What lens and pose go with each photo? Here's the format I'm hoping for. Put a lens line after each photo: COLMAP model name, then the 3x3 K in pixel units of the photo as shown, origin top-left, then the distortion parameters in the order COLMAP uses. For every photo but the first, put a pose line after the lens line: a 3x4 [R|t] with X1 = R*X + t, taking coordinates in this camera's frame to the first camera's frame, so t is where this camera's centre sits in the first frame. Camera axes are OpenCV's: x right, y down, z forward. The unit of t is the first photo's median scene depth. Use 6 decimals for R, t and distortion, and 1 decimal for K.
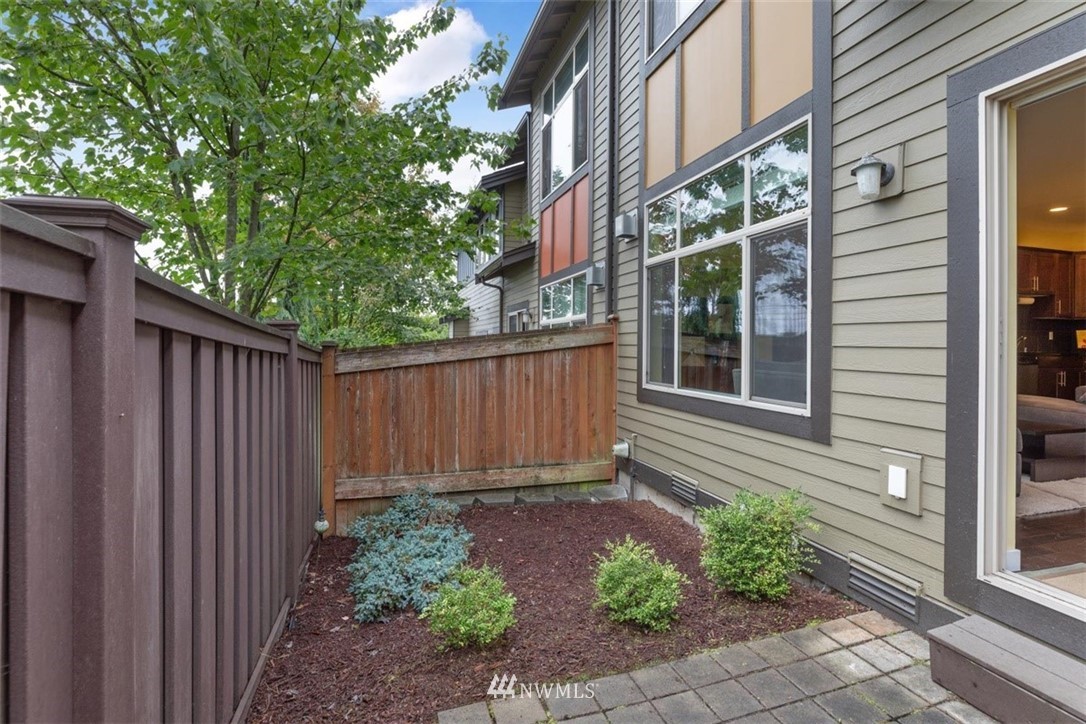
lens RADIAL K [[531.6, 0, 550.2], [0, 531.6, 355.4], [0, 0, 1]] dist [-0.001284, 0.000205]
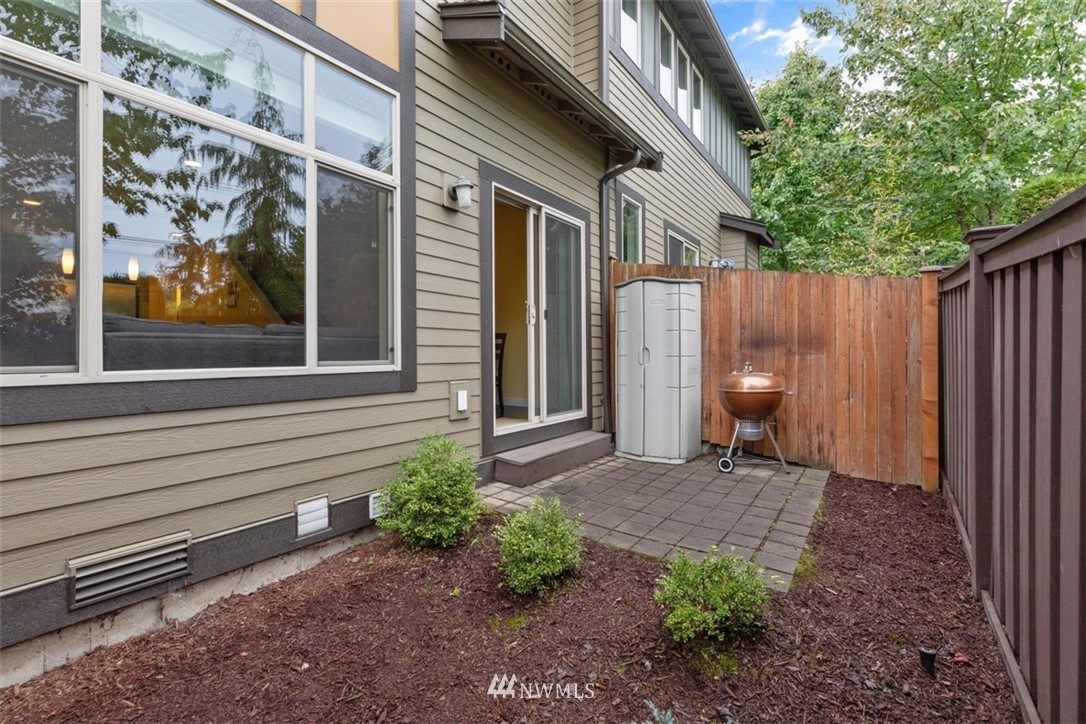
lens RADIAL K [[531.6, 0, 550.2], [0, 531.6, 355.4], [0, 0, 1]] dist [-0.001284, 0.000205]
pose [[-0.659258, -0.004145, 0.751906, -0.576094], [0.015332, 0.999703, 0.018954, 0.073620], [-0.751761, 0.024024, -0.658998, 1.595234]]
